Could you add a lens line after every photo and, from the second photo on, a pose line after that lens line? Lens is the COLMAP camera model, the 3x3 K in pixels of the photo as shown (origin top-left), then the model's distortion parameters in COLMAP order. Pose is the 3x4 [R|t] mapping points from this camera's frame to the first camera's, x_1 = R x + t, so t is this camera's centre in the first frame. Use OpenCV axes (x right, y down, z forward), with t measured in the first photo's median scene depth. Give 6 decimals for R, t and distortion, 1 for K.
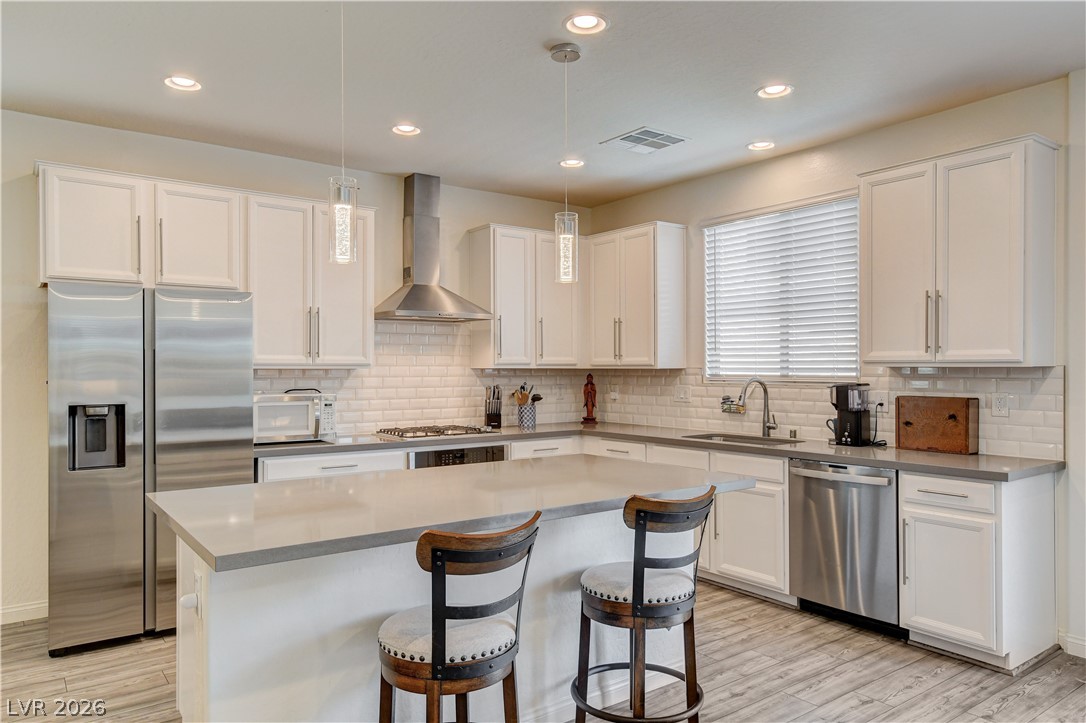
lens RADIAL K [[728.9, 0, 543.2], [0, 728.9, 367.7], [0, 0, 1]] dist [0.004709, 0.004377]
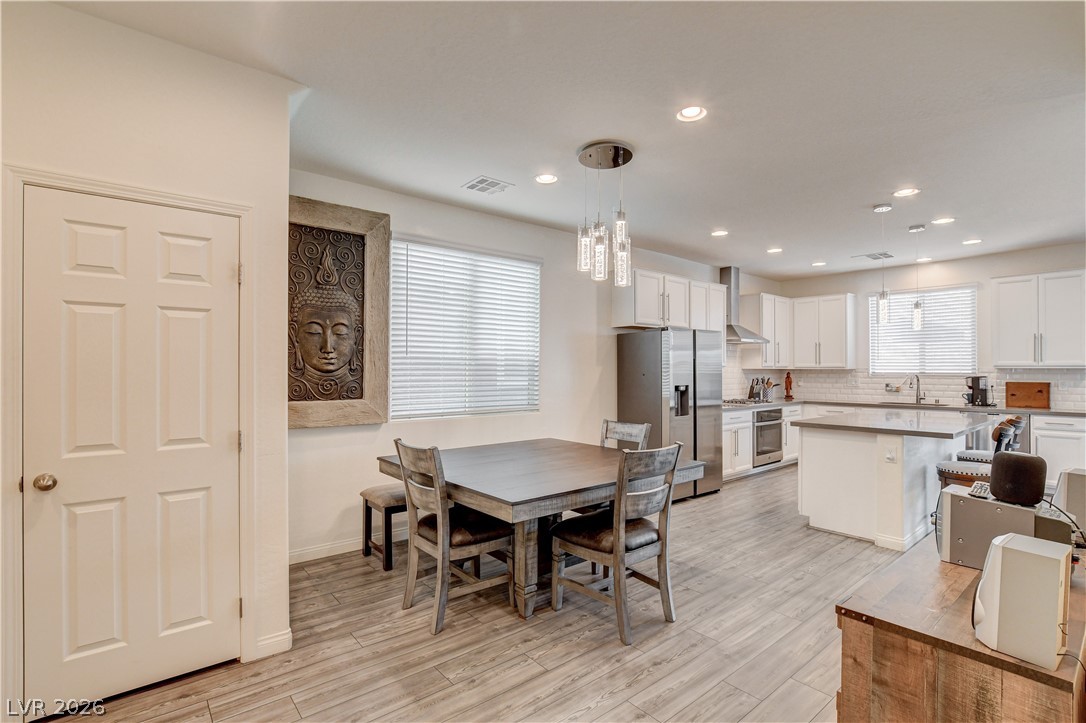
lens RADIAL K [[506.3, 0, 546.3], [0, 506.3, 364.6], [0, 0, 1]] dist [-0.018074, 0.000150]
pose [[0.998209, 0.003516, 0.059726, -0.801440], [-0.002892, 0.999940, -0.010523, 0.006166], [-0.059760, 0.010331, 0.998159, -0.314581]]
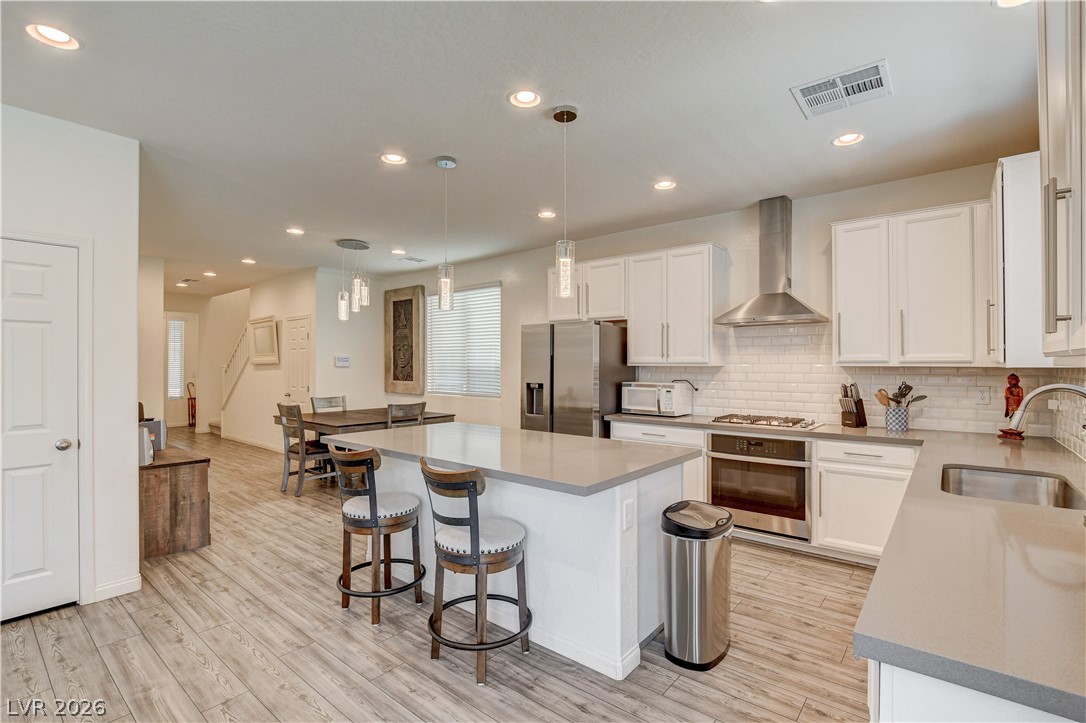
lens RADIAL K [[500.2, 0, 543.0], [0, 500.2, 361.5], [0, 0, 1]] dist [-0.012355, 0.001204]
pose [[0.242094, -0.003746, -0.970245, 0.568100], [-0.000590, 0.999992, -0.004008, -0.002752], [0.970252, 0.001542, 0.242090, 0.506043]]
